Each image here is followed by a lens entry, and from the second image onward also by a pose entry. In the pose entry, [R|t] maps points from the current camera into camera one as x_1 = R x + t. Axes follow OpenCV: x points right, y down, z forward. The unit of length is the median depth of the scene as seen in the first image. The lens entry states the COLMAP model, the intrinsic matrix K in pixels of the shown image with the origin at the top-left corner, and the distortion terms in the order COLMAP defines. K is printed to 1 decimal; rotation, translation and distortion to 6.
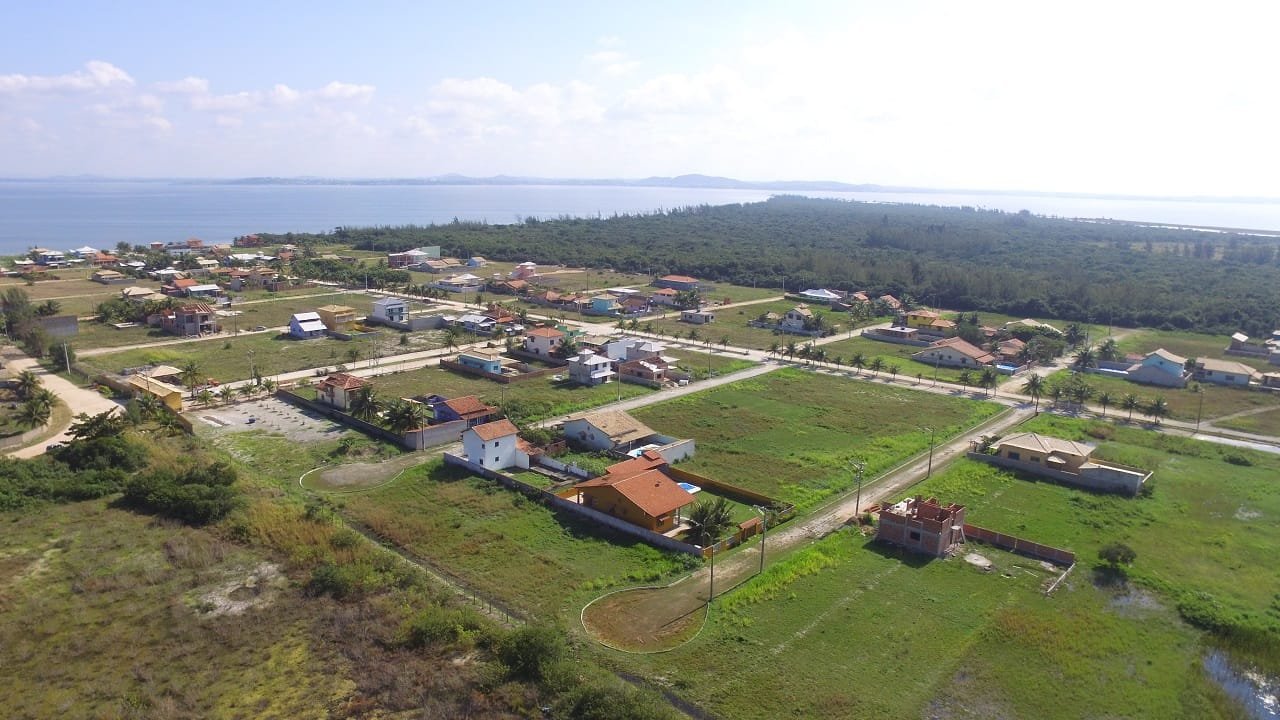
lens RADIAL K [[833.7, 0, 640.0], [0, 833.7, 360.0], [0, 0, 1]] dist [-0.100428, 0.080829]
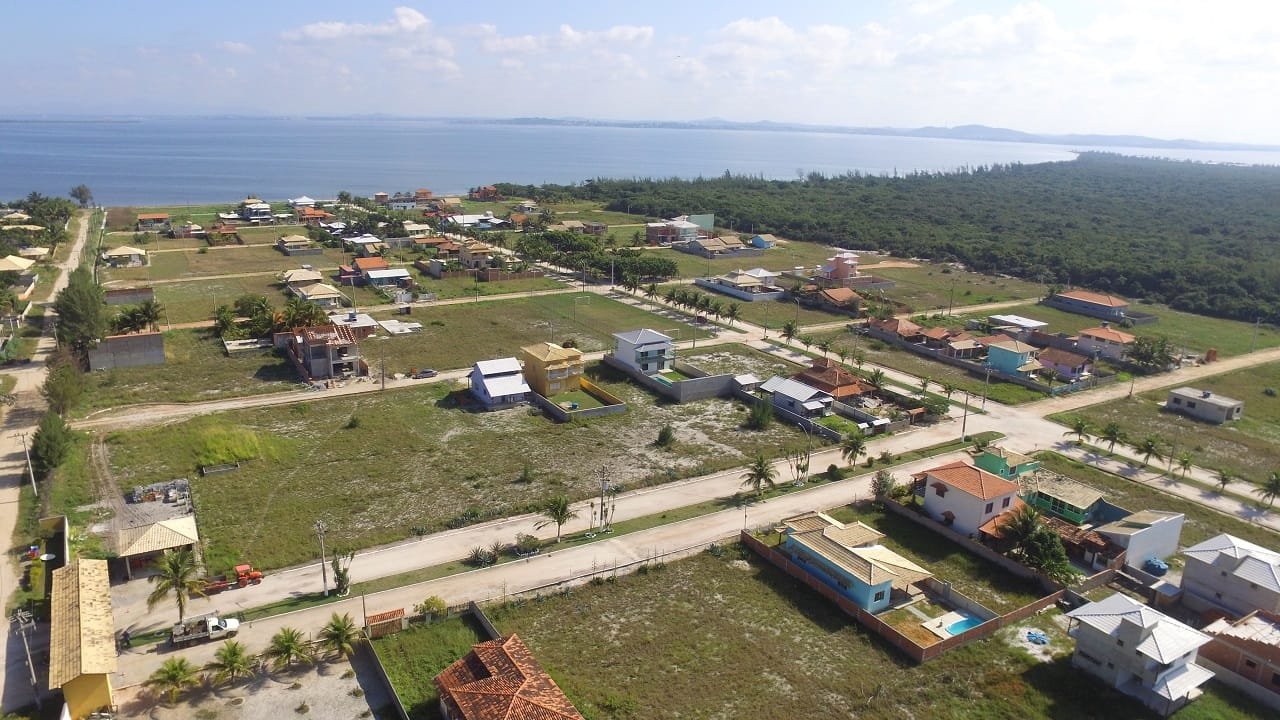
lens RADIAL K [[833.7, 0, 640.0], [0, 833.7, 360.0], [0, 0, 1]] dist [-0.100428, 0.080829]
pose [[0.954407, 0.093522, -0.283481, -0.090310], [-0.075642, 0.994430, 0.073401, -0.063378], [0.288767, -0.048612, 0.956165, 0.286748]]
